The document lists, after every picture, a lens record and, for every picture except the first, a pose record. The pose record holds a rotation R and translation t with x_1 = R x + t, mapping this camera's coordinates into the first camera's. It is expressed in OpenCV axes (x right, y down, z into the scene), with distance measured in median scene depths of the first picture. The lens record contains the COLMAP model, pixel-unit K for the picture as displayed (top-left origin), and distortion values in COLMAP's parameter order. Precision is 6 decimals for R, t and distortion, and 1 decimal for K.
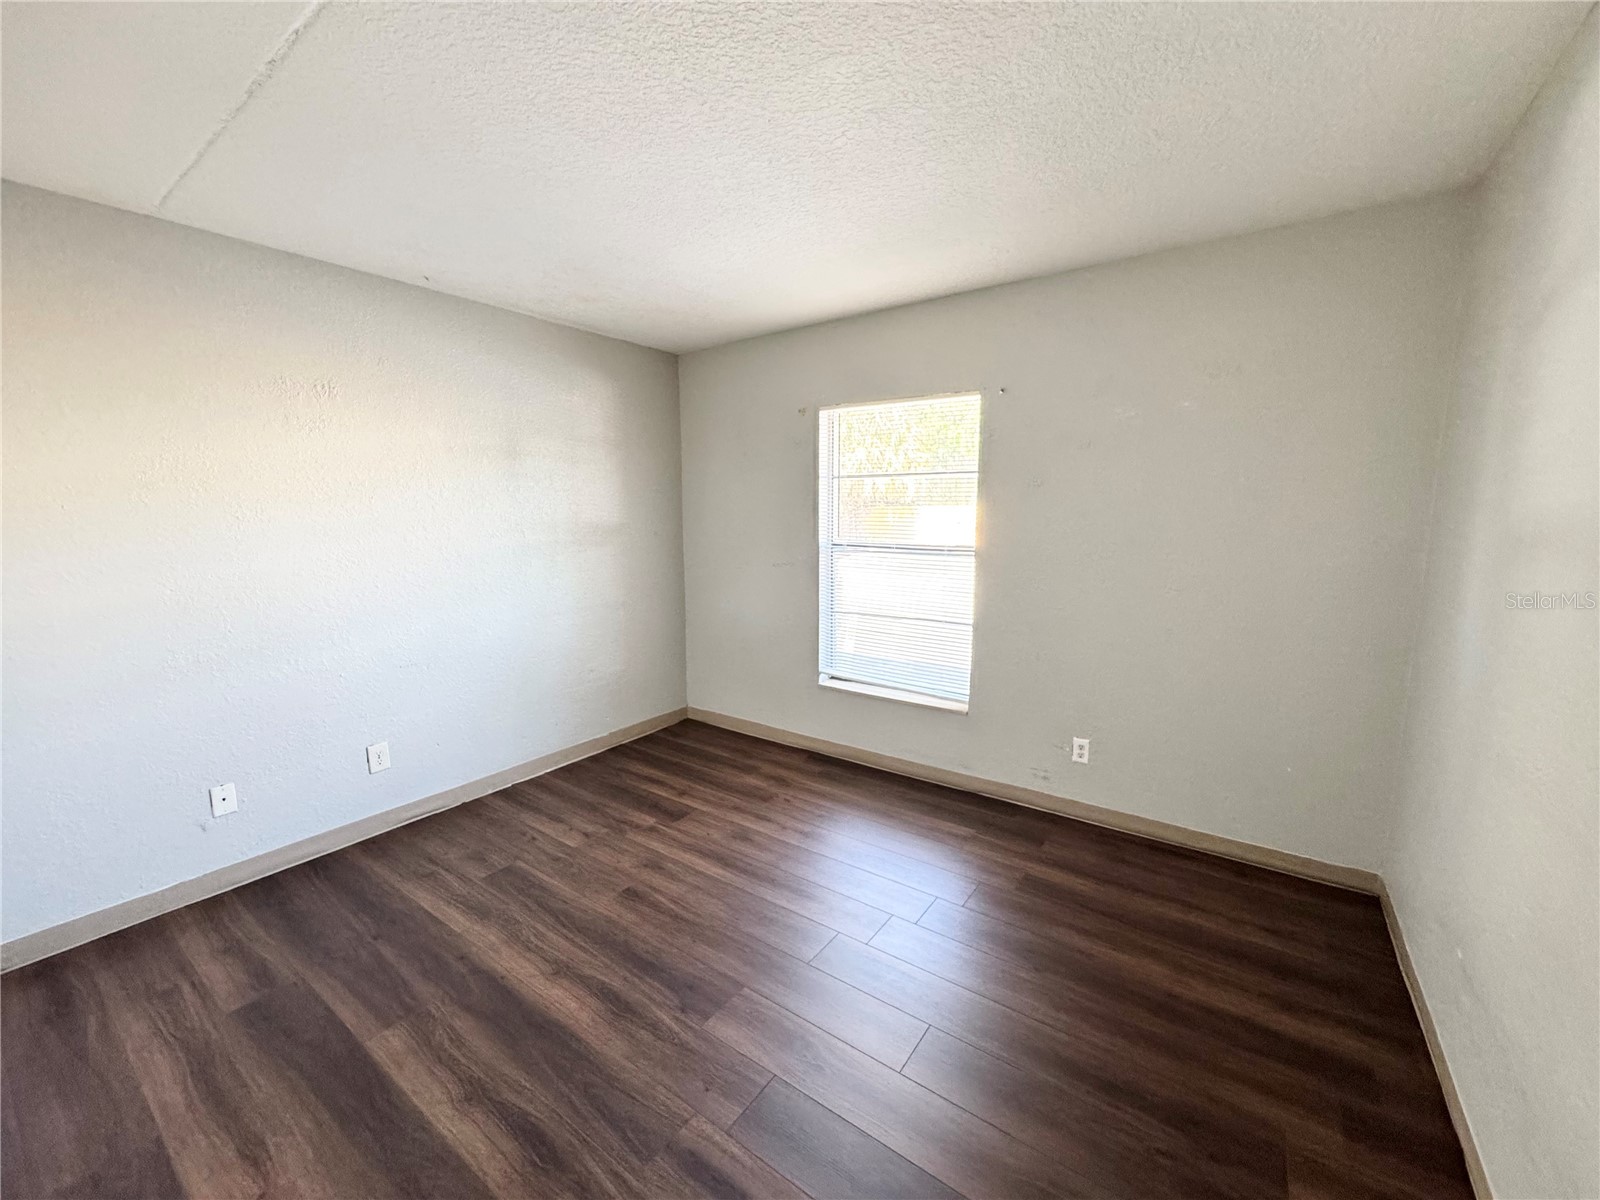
lens RADIAL K [[636.5, 0, 800.3], [0, 636.5, 602.8], [0, 0, 1]] dist [0.000126, 0.000048]
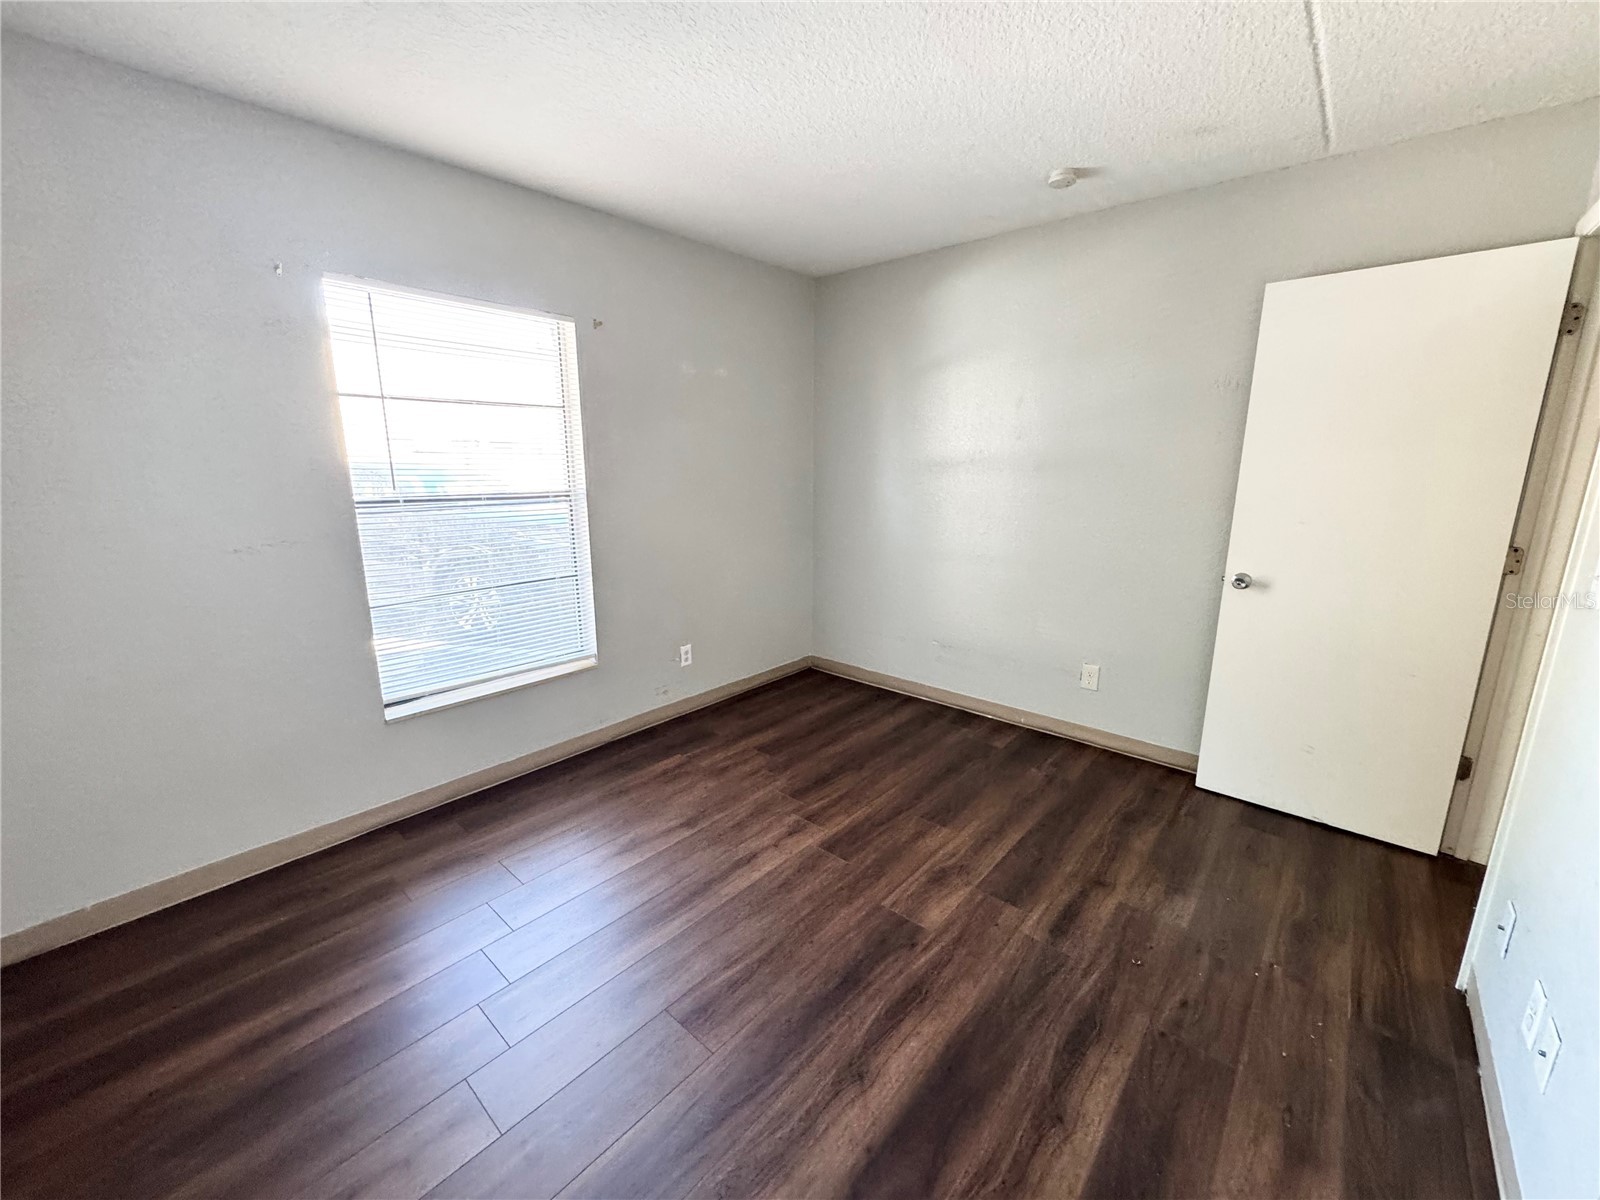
lens RADIAL K [[636.5, 0, 800.3], [0, 636.5, 602.8], [0, 0, 1]] dist [0.000126, 0.000048]
pose [[0.102772, -0.218044, 0.970513, -0.841429], [0.142375, 0.968857, 0.202596, -0.094083], [-0.984463, 0.117355, 0.130615, 0.773221]]
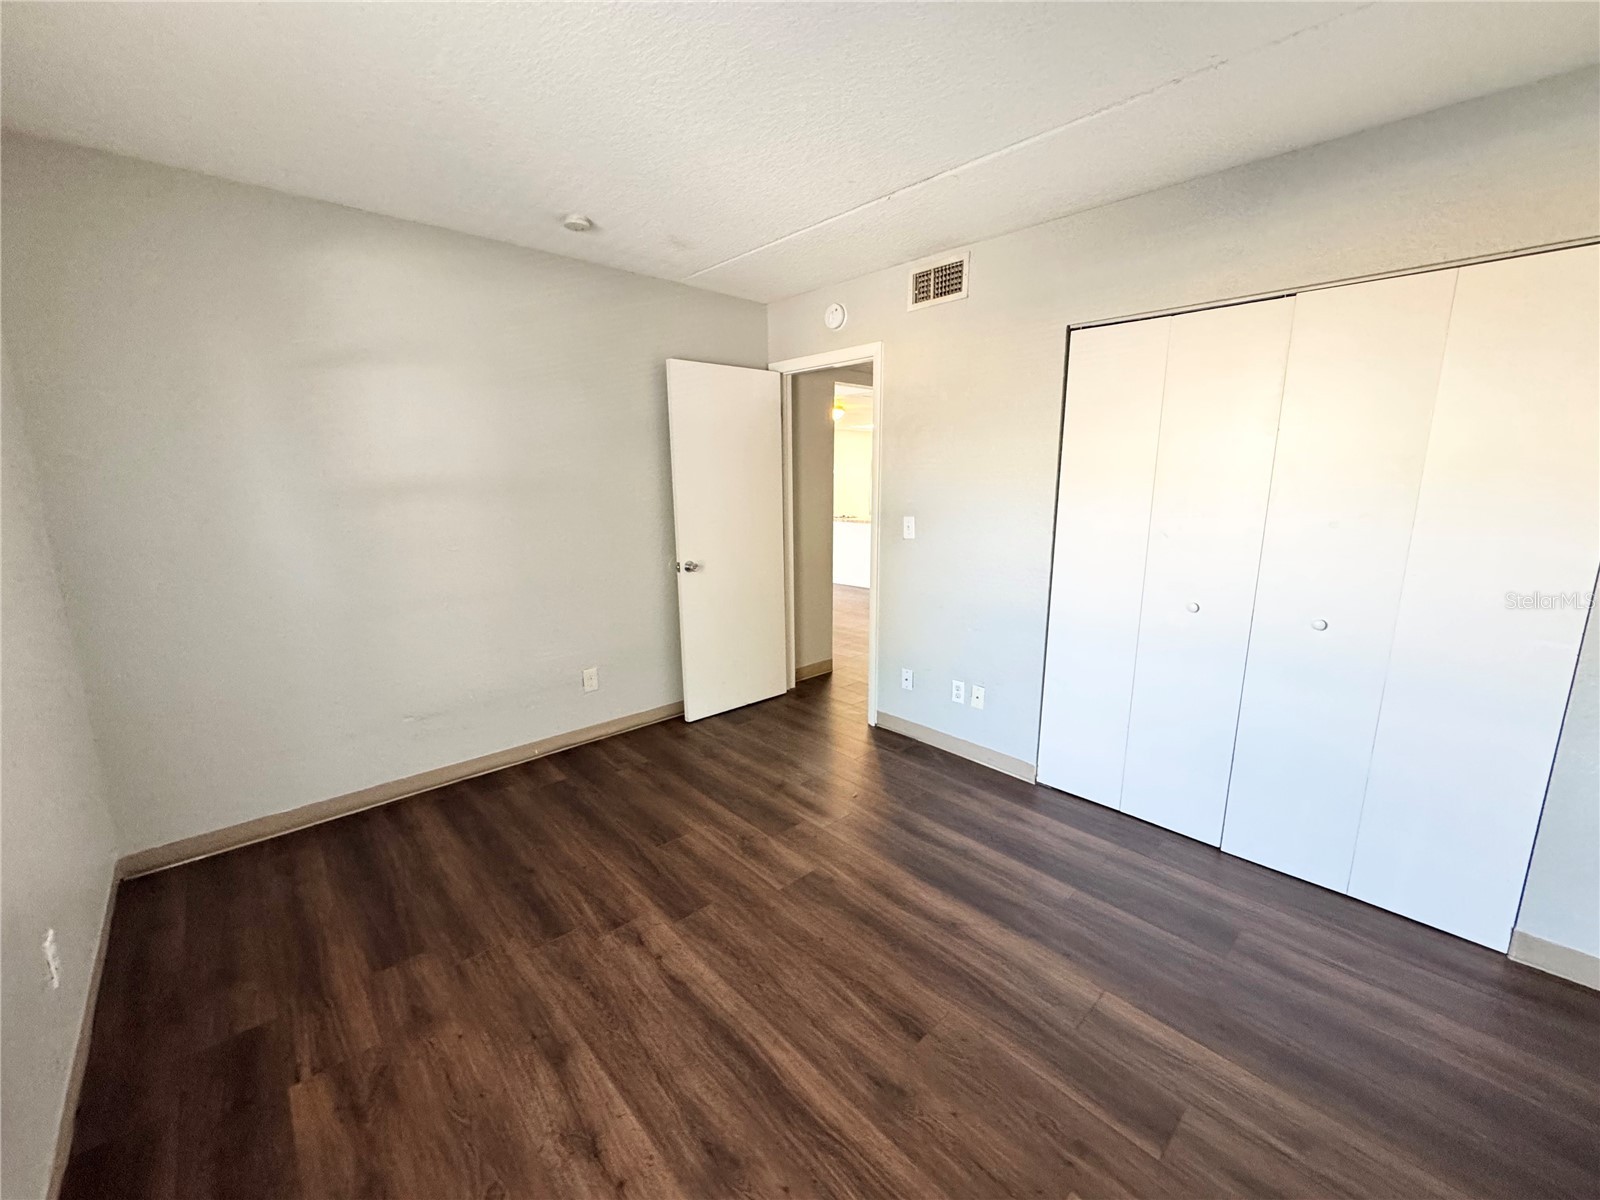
lens RADIAL K [[636.5, 0, 800.3], [0, 636.5, 602.8], [0, 0, 1]] dist [0.000126, 0.000048]
pose [[-0.978881, -0.032435, 0.201841, -0.281505], [0.036966, 0.942974, 0.330807, -0.217032], [-0.201061, 0.331282, -0.921860, 1.553129]]
